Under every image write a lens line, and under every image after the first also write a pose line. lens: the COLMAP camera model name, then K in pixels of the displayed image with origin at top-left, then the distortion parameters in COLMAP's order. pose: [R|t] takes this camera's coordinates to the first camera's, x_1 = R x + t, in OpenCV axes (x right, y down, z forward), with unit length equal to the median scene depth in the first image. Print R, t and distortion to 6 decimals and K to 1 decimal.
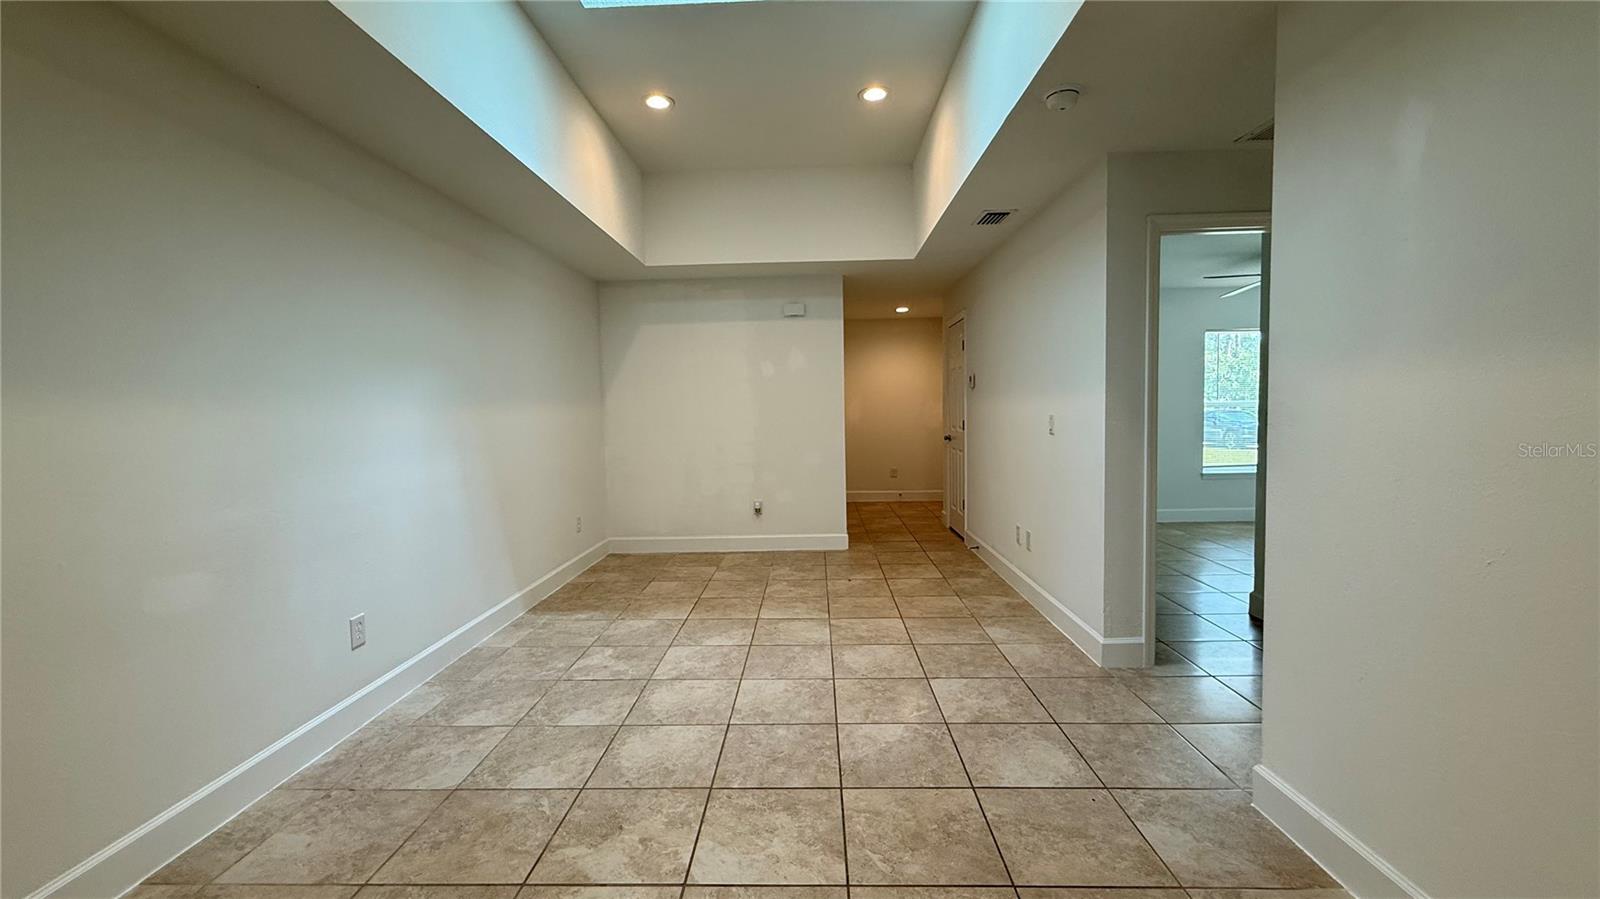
lens RADIAL K [[638.6, 0, 801.4], [0, 638.6, 450.7], [0, 0, 1]] dist [-0.001180, -0.000293]
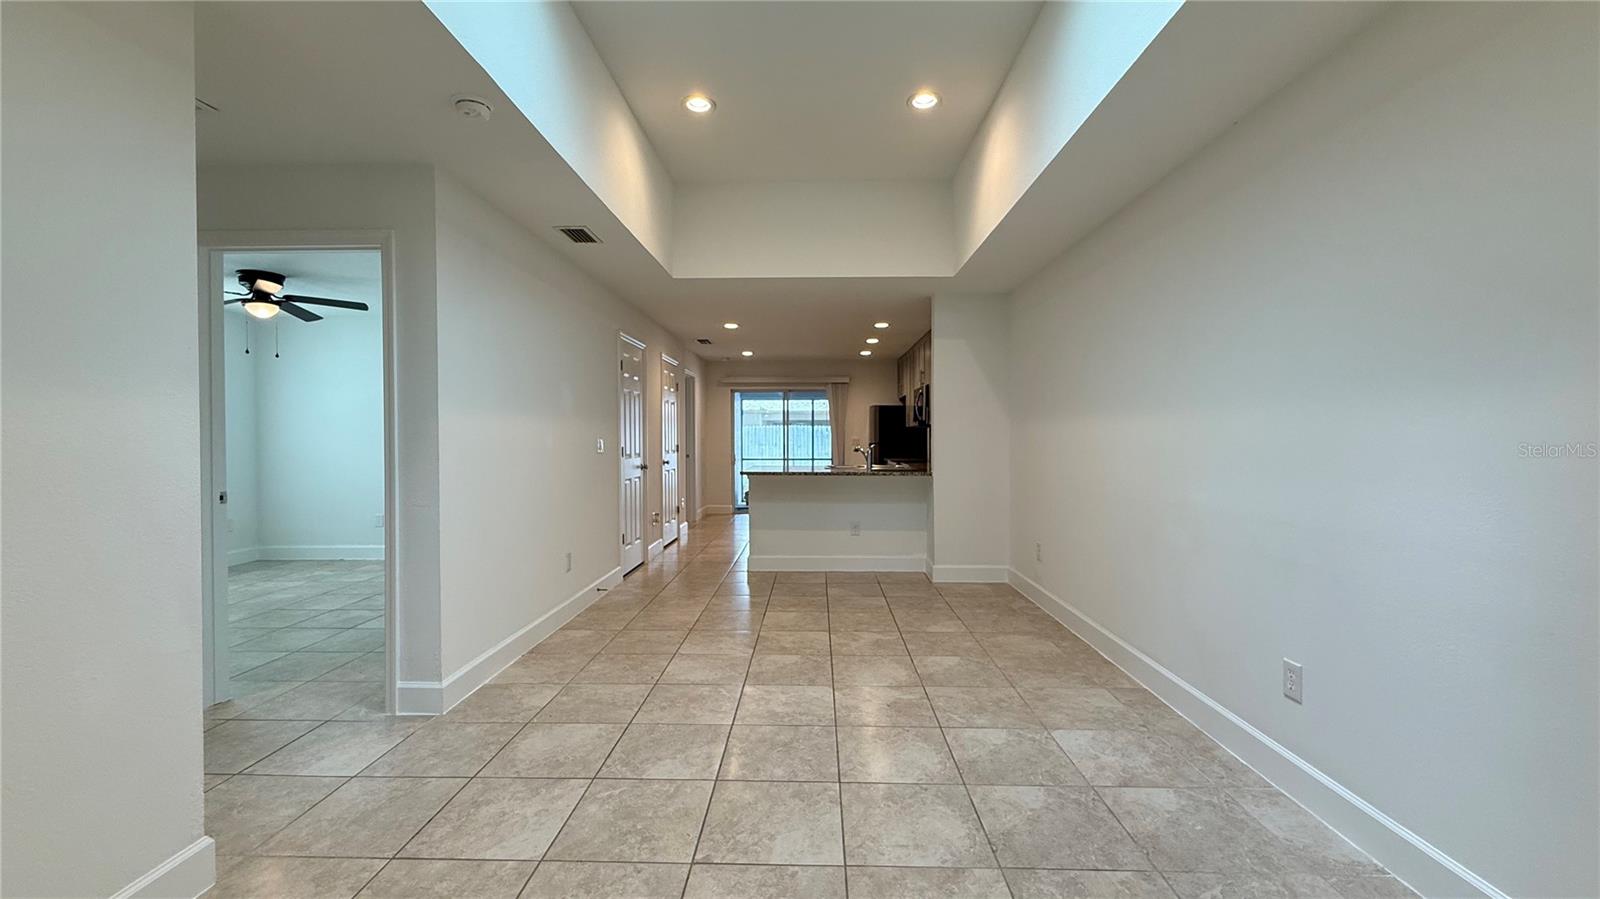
lens RADIAL K [[638.6, 0, 799.4], [0, 638.6, 451.4], [0, 0, 1]] dist [-0.001180, -0.000293]
pose [[-0.999763, 0.020769, 0.006511, -0.073673], [0.021256, 0.996002, 0.086767, -0.097164], [-0.004683, 0.086885, -0.996207, 1.829746]]
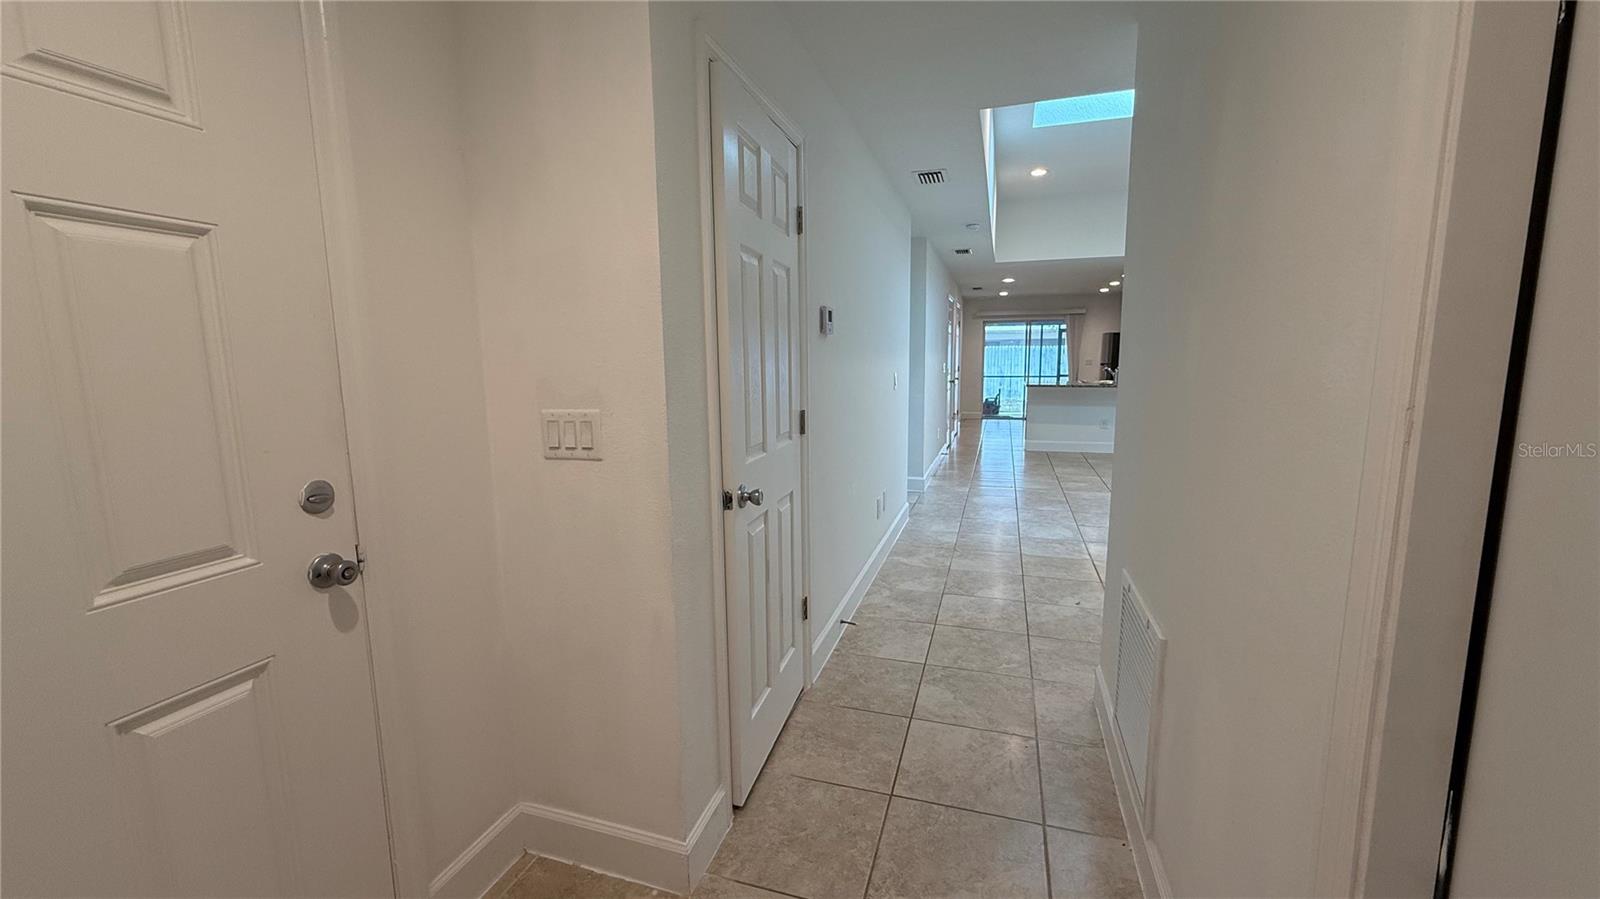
lens RADIAL K [[638.6, 0, 785.9], [0, 638.6, 443.3], [0, 0, 1]] dist [-0.001180, -0.000293]
pose [[-0.954302, -0.011830, 0.298608, 0.327488], [0.048714, 0.979693, 0.194494, -0.250023], [-0.294845, 0.200152, -0.934347, 3.194270]]
